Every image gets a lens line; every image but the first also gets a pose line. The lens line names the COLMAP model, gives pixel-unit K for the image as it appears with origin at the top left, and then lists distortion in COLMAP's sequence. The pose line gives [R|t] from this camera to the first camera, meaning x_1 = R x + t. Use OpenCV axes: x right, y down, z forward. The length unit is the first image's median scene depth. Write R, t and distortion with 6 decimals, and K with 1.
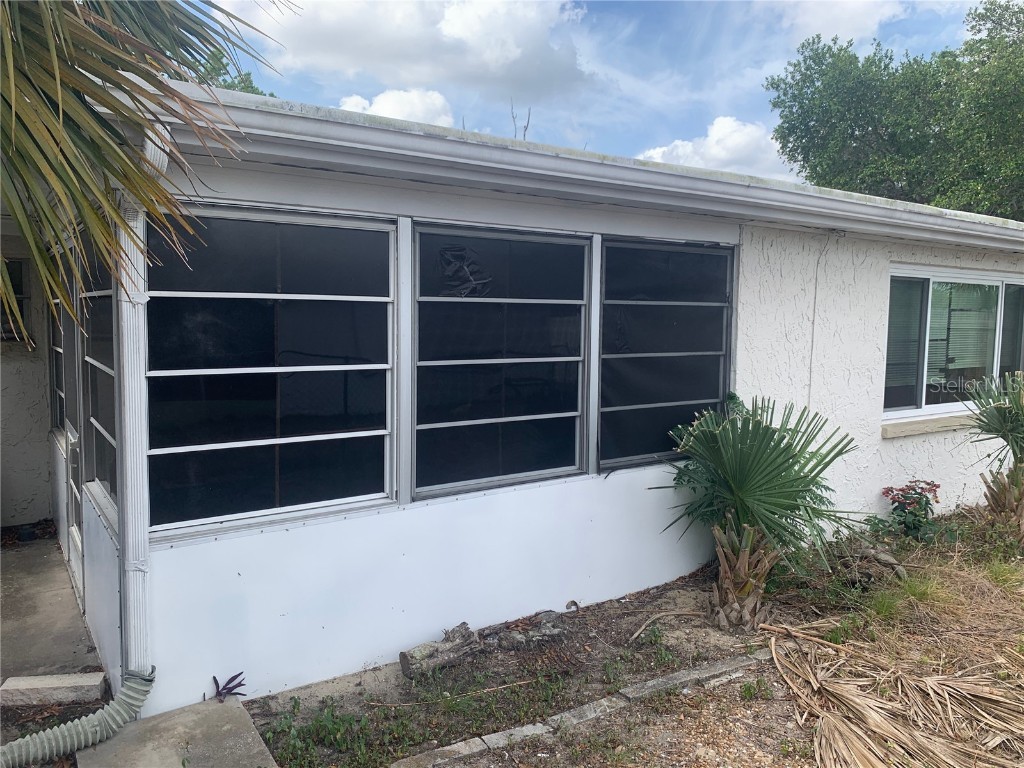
lens RADIAL K [[794.7, 0, 511.7], [0, 794.7, 385.3], [0, 0, 1]] dist [0.022146, -0.025644]
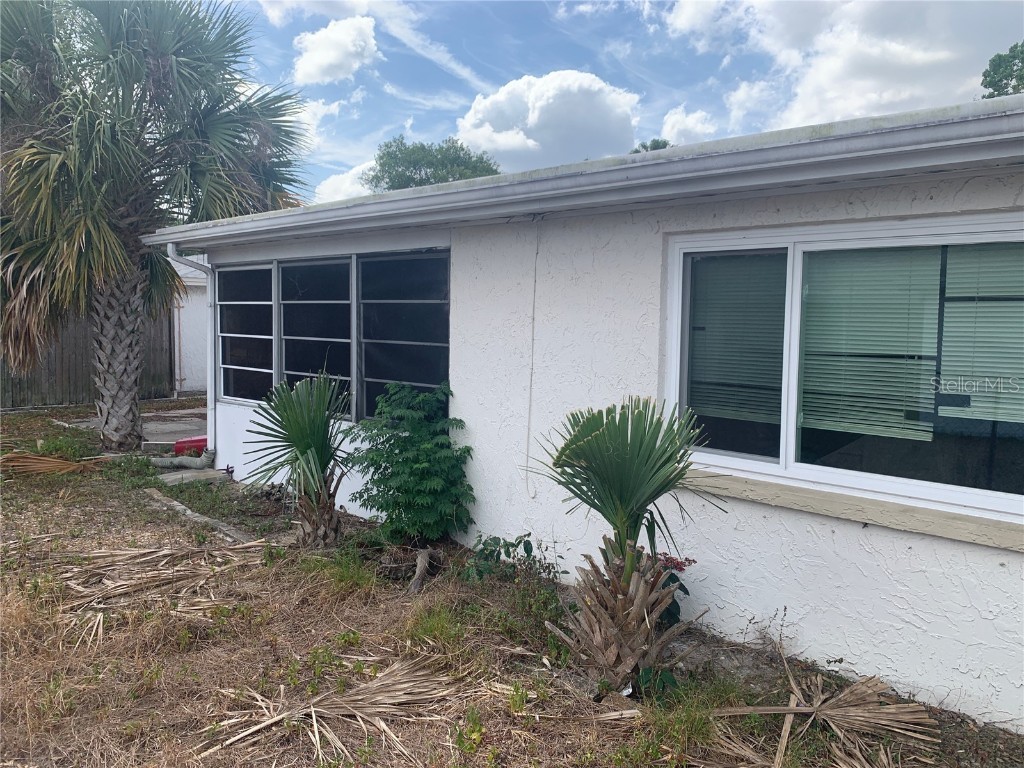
lens RADIAL K [[794.7, 0, 512.2], [0, 794.7, 380.9], [0, 0, 1]] dist [0.022146, -0.025644]
pose [[0.190971, 0.076843, -0.978583, 1.541630], [-0.093568, 0.993817, 0.059779, -0.073639], [0.977126, 0.080148, 0.196980, 0.983976]]
